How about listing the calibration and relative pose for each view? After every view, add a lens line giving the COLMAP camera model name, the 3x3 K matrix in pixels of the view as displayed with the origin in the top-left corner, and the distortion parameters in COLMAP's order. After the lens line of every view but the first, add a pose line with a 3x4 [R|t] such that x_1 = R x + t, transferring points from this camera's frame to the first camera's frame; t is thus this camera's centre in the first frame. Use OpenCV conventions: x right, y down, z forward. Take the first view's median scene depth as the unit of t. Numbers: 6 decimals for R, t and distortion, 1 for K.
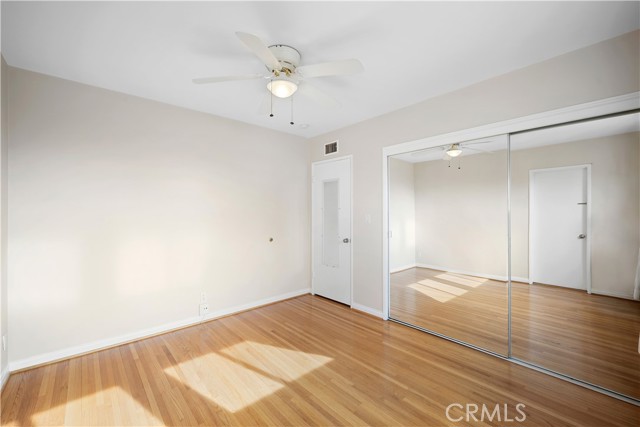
lens RADIAL K [[261.8, 0, 320.0], [0, 261.8, 213.5], [0, 0, 1]] dist [0.003833, 0.000215]
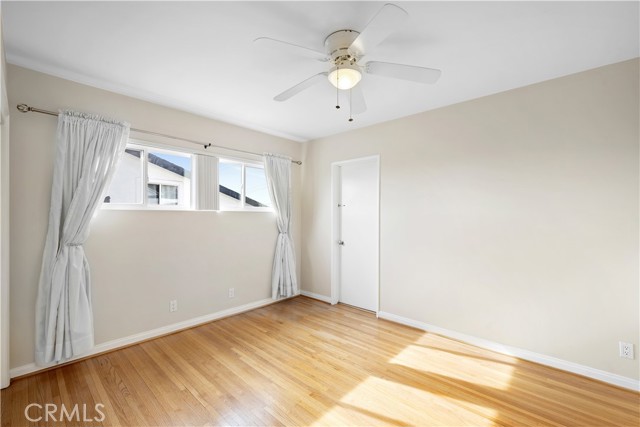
lens RADIAL K [[280.2, 0, 320.0], [0, 280.2, 213.5], [0, 0, 1]] dist [0.000494, 0.000013]
pose [[-0.996688, -0.008256, -0.080904, 0.020141], [-0.007954, 0.999960, -0.004052, -0.011020], [0.080934, -0.003395, -0.996714, 2.068440]]
